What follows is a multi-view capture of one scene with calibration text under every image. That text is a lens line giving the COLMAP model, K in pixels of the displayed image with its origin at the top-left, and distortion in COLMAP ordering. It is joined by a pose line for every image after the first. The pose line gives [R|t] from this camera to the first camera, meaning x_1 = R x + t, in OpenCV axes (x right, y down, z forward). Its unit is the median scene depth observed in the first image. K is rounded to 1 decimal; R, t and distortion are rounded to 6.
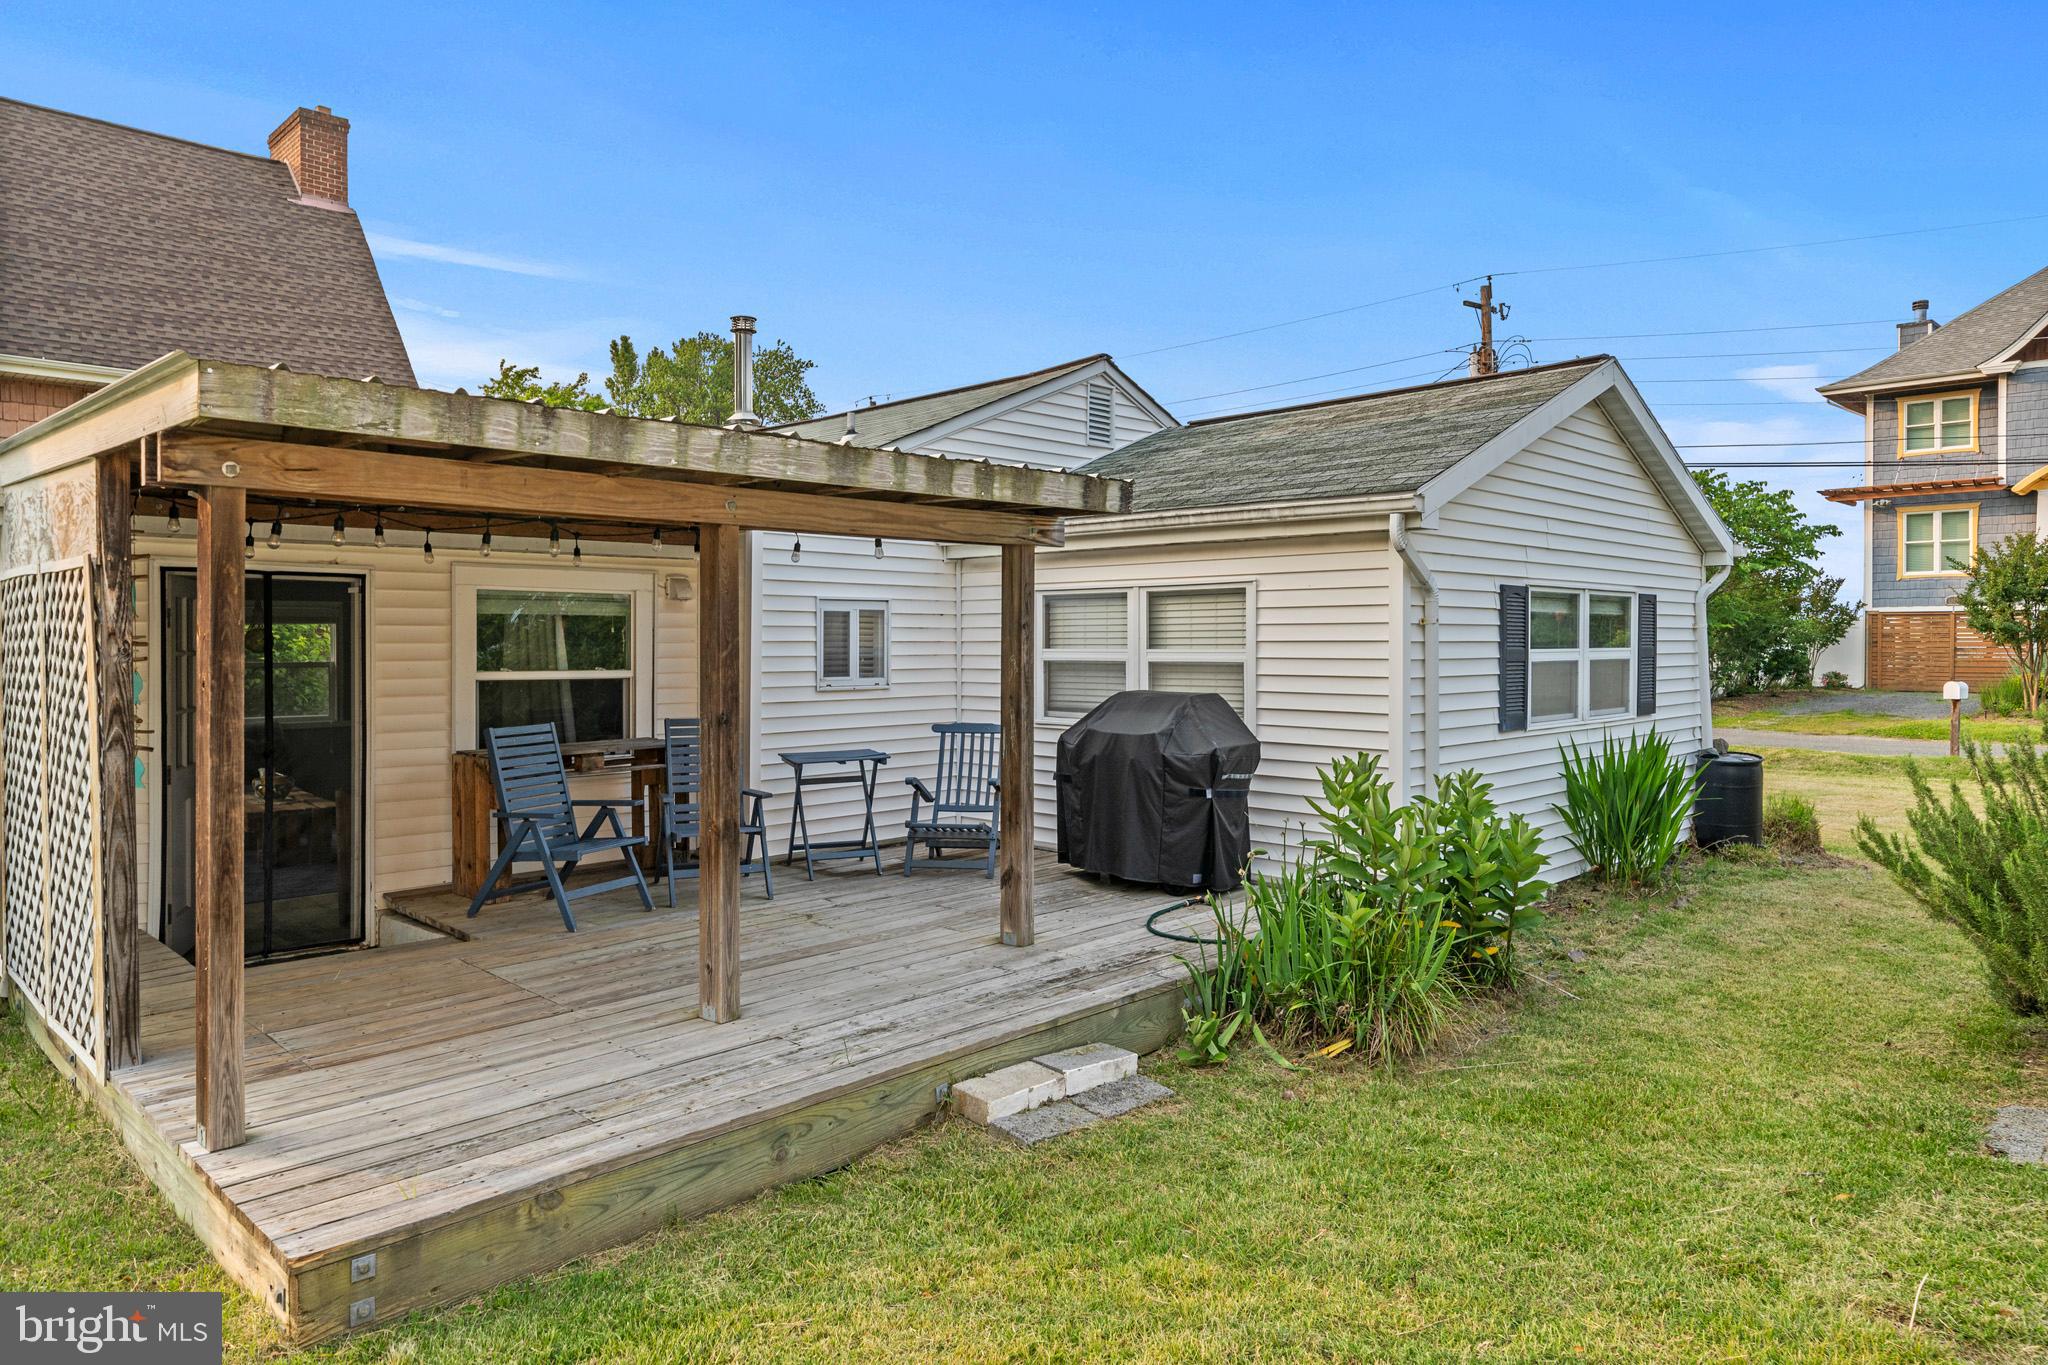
lens RADIAL K [[1278.1, 0, 1039.7], [0, 1278.1, 648.4], [0, 0, 1]] dist [0.004645, -0.004216]
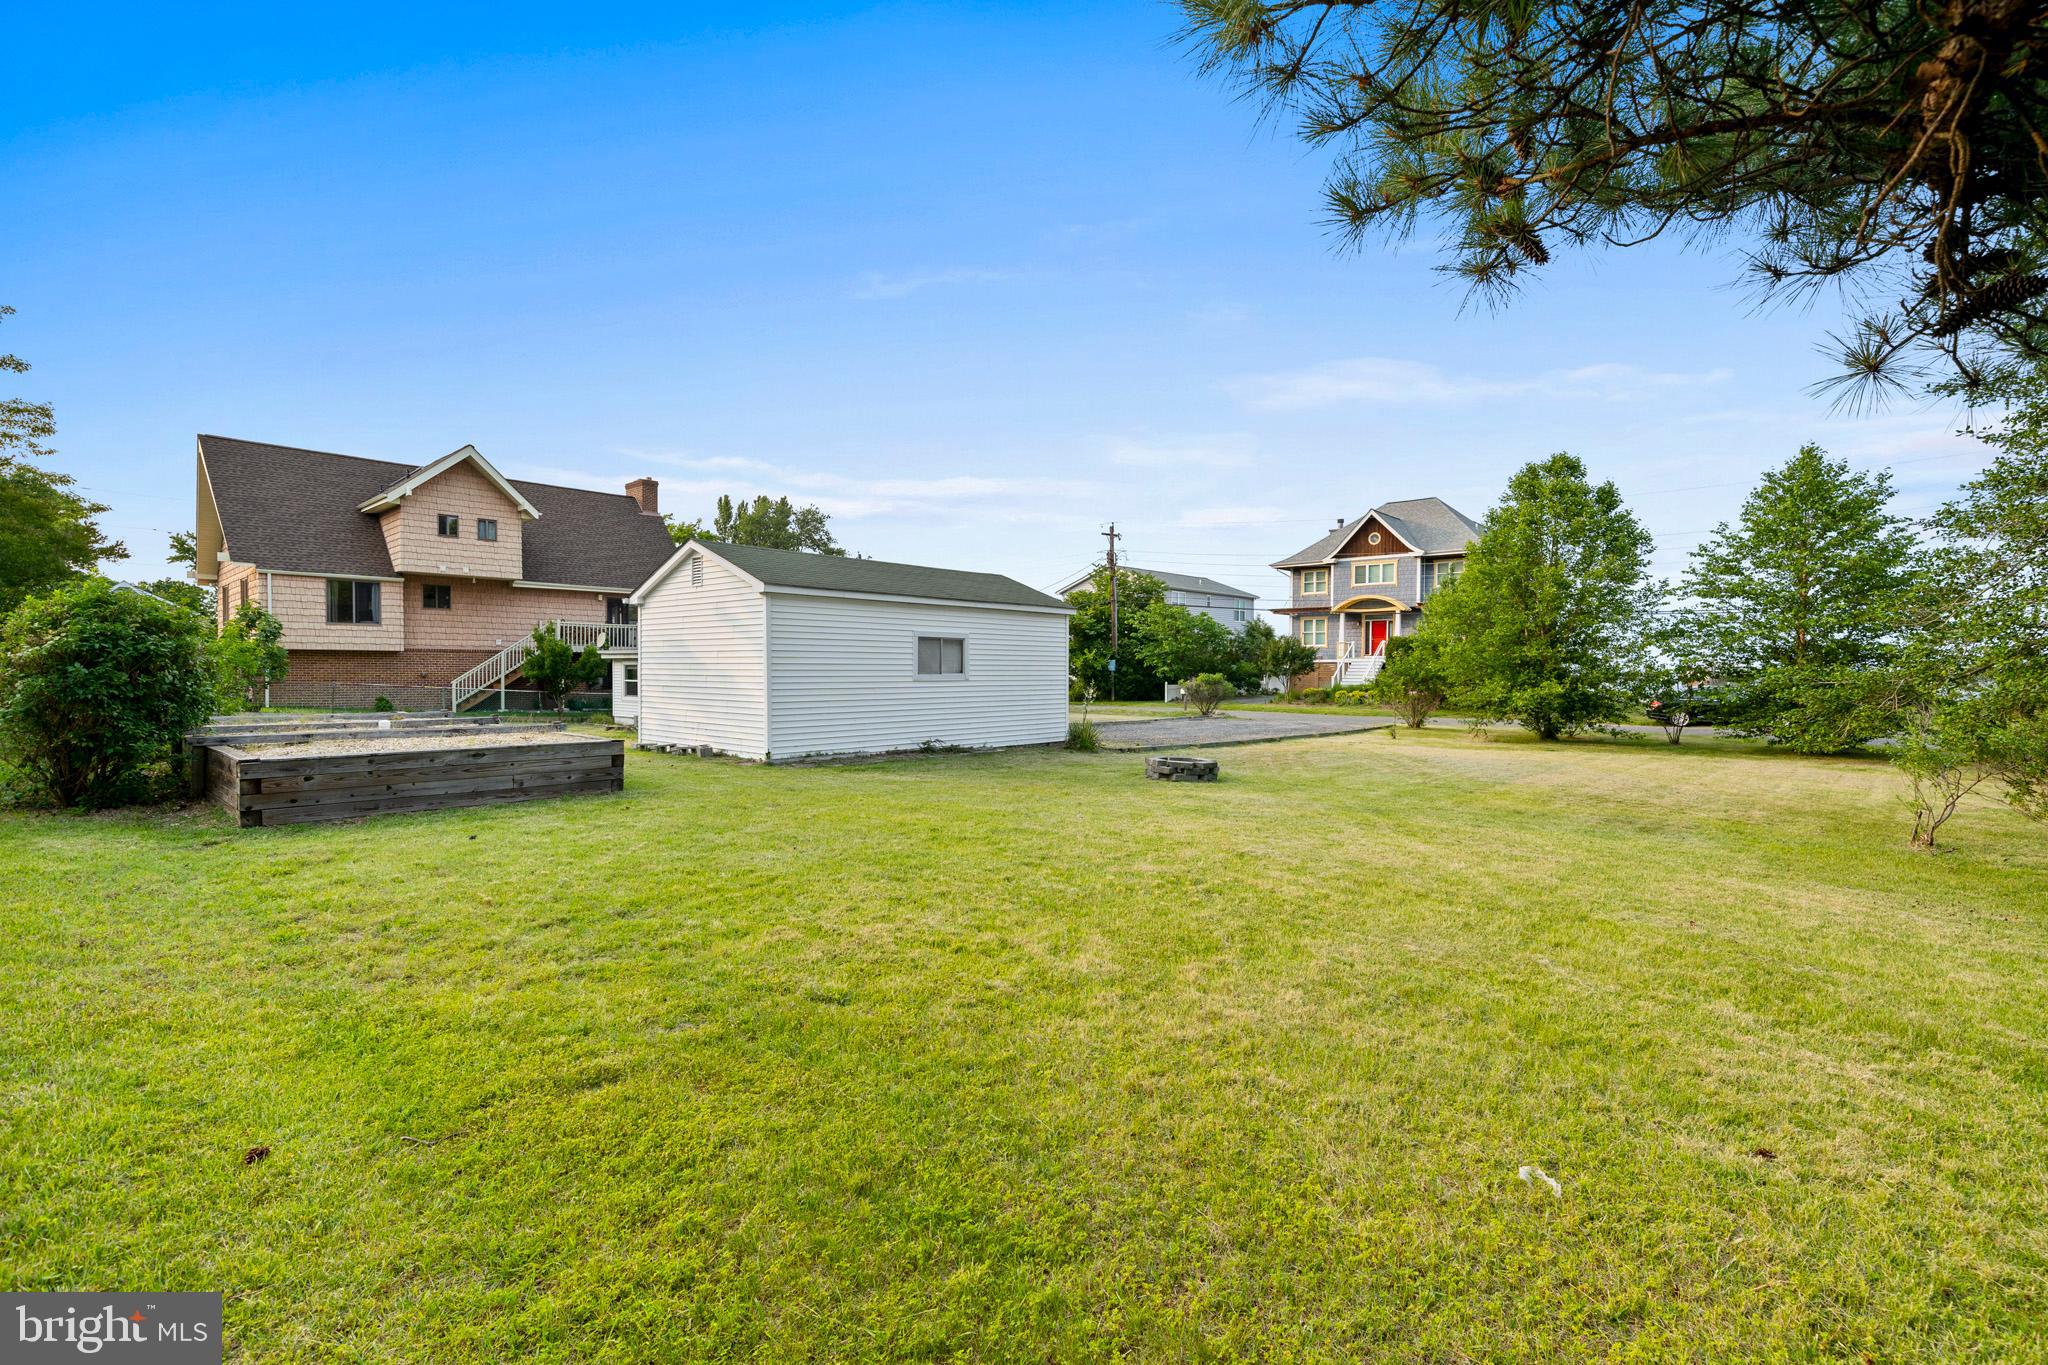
lens RADIAL K [[899.4, 0, 1036.5], [0, 899.4, 685.4], [0, 0, 1]] dist [-0.001215, -0.000697]
pose [[0.998743, 0.005864, 0.049779, 0.450316], [-0.006541, 0.999888, 0.013450, -0.019417], [-0.049694, -0.013758, 0.998670, -2.490099]]
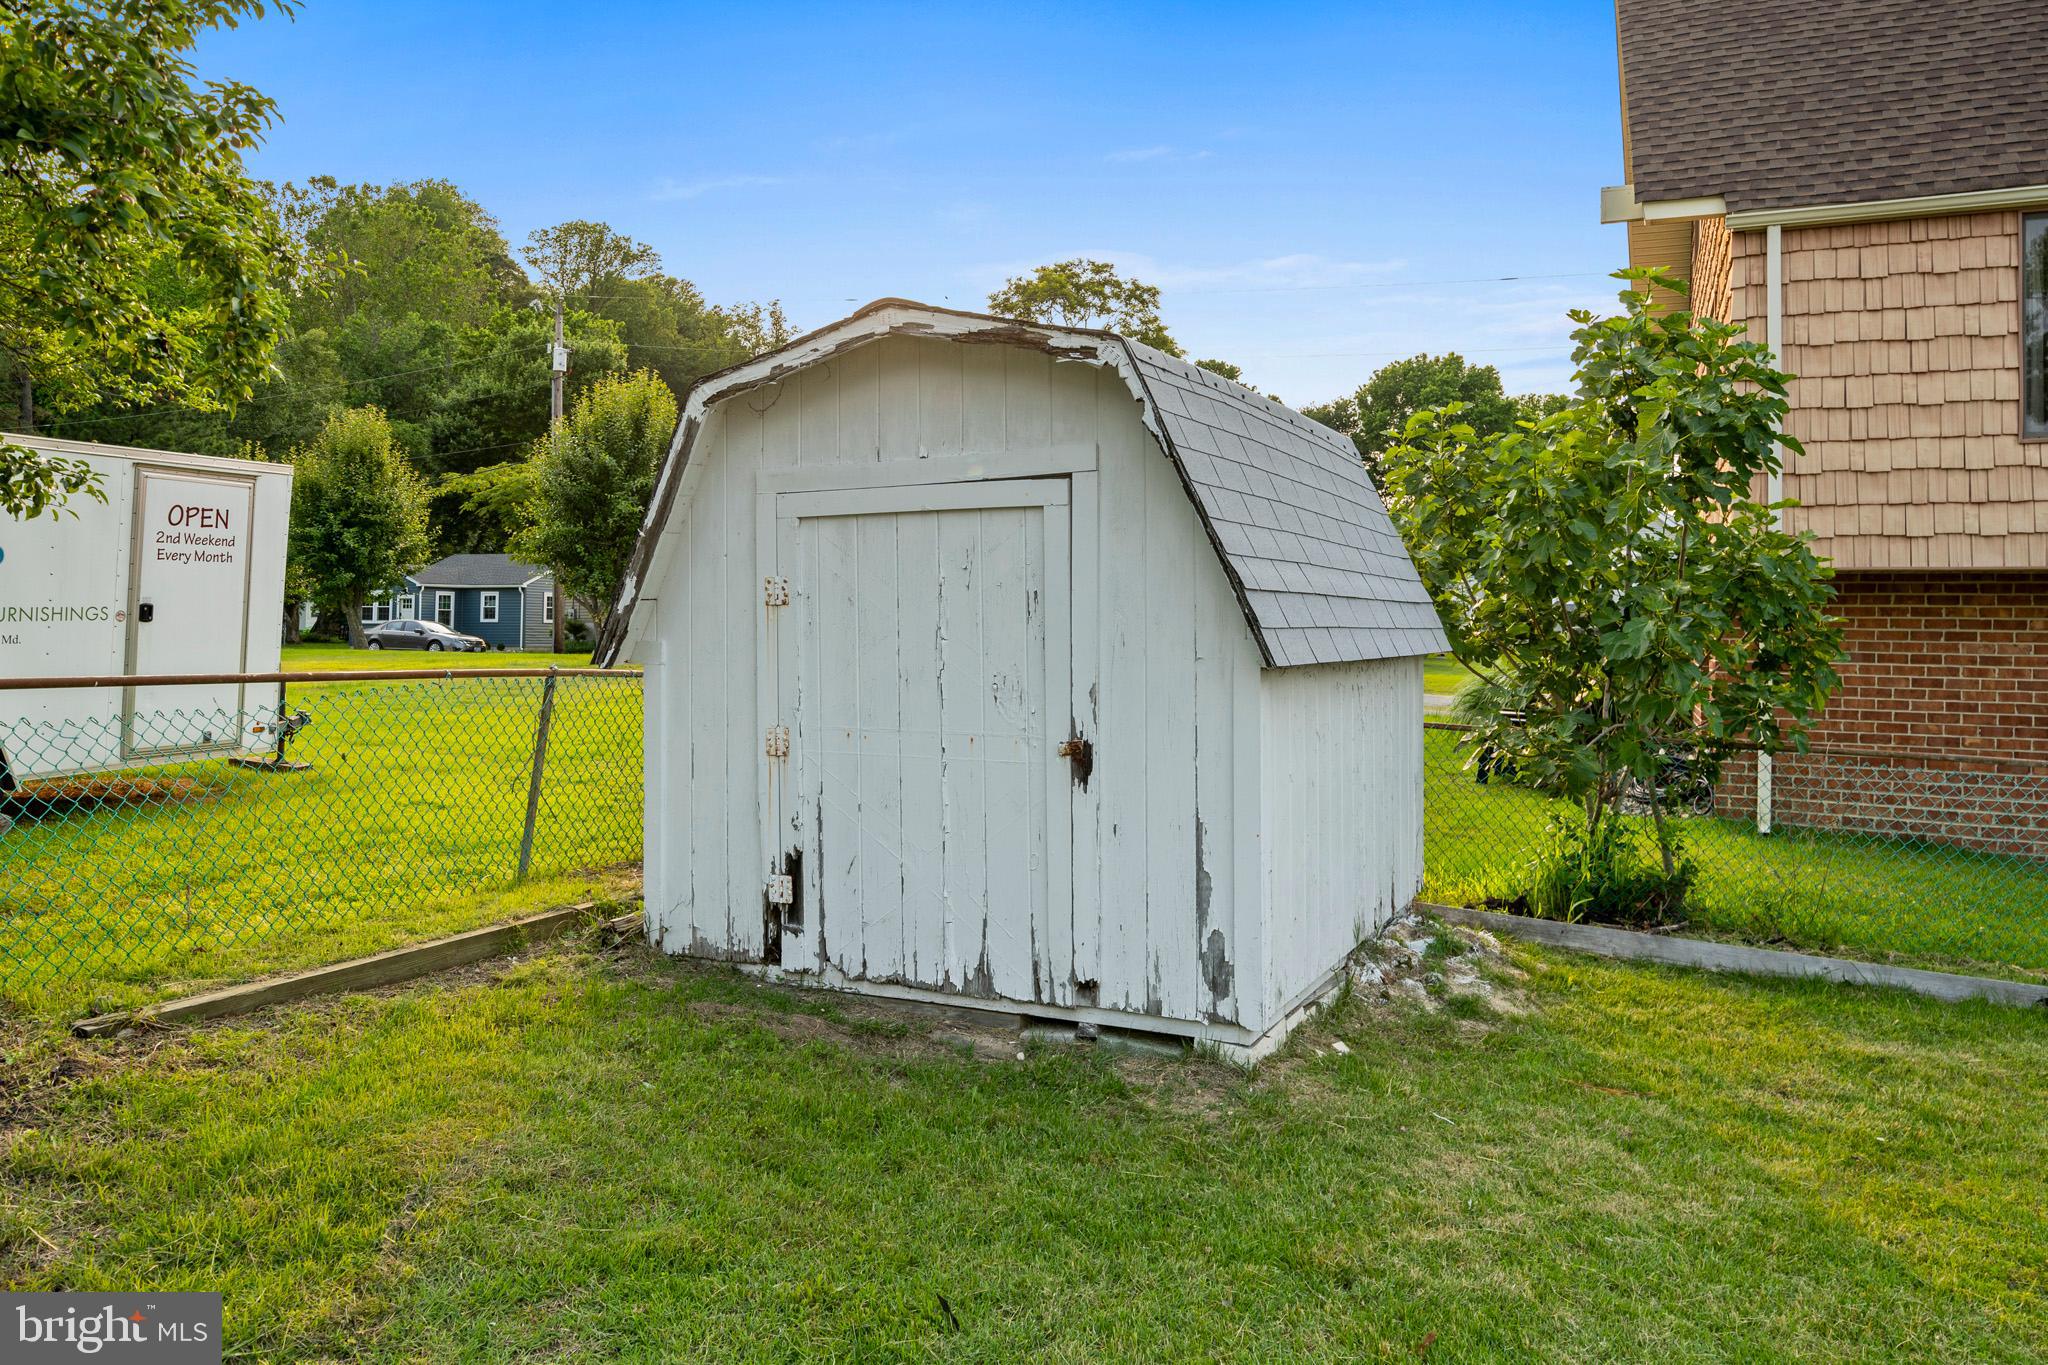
lens RADIAL K [[1405.9, 0, 1030.5], [0, 1405.9, 588.4], [0, 0, 1]] dist [0.003724, -0.000112]
pose [[0.371737, -0.021501, -0.928089, -1.409154], [-0.019693, 0.999324, -0.031039, -0.031314], [0.928129, 0.029815, 0.371062, 0.024555]]
